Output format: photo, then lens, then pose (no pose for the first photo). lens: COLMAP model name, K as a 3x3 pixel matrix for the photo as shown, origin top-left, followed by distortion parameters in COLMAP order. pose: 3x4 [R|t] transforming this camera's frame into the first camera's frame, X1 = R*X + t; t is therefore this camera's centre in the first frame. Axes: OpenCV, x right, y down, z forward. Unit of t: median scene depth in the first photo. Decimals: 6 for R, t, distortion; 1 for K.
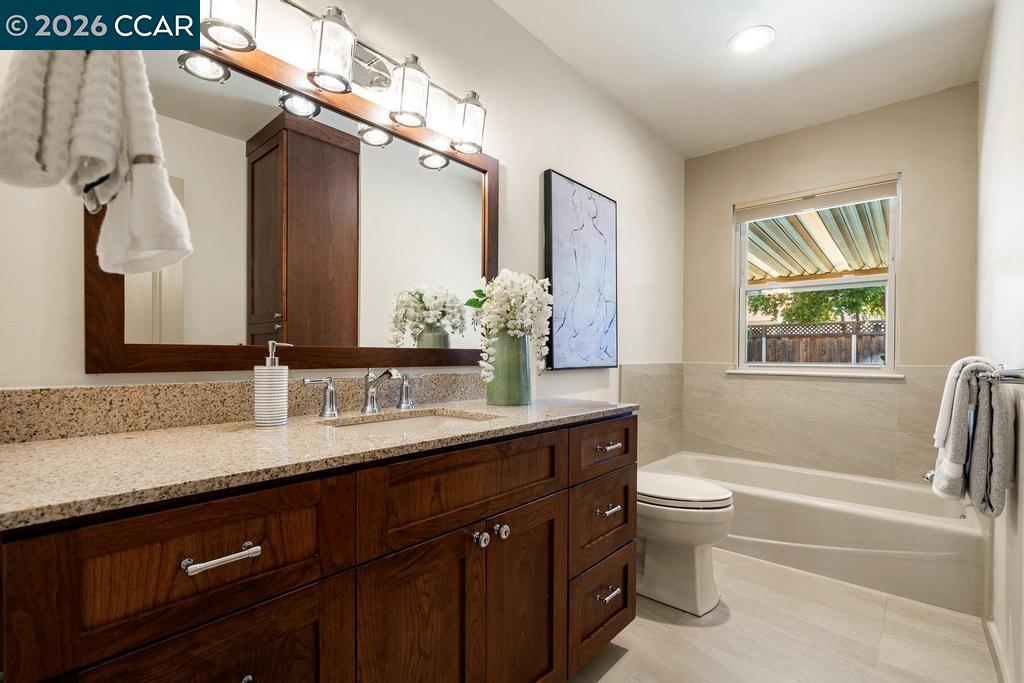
lens RADIAL K [[470.4, 0, 511.3], [0, 470.4, 348.4], [0, 0, 1]] dist [-0.001787, -0.000318]
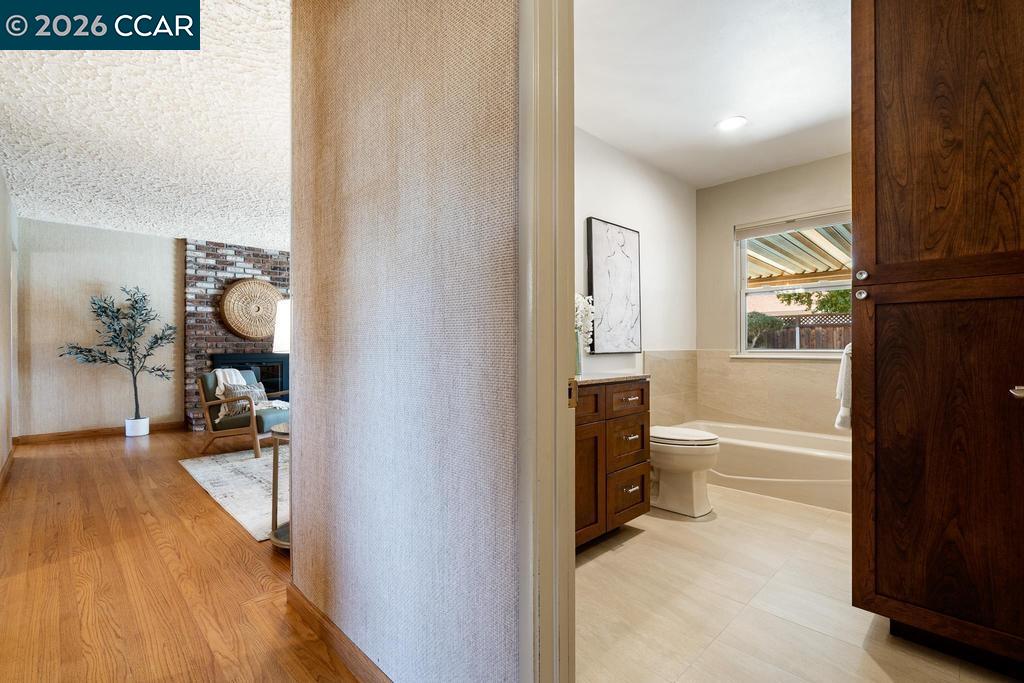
lens RADIAL K [[461.5, 0, 512.0], [0, 461.5, 341.5], [0, 0, 1]] dist [-0.002510, -0.000468]
pose [[0.996973, -0.010709, -0.077002, -0.058568], [0.010822, 0.999941, 0.001044, 0.001909], [0.076986, -0.001875, 0.997030, -0.476629]]
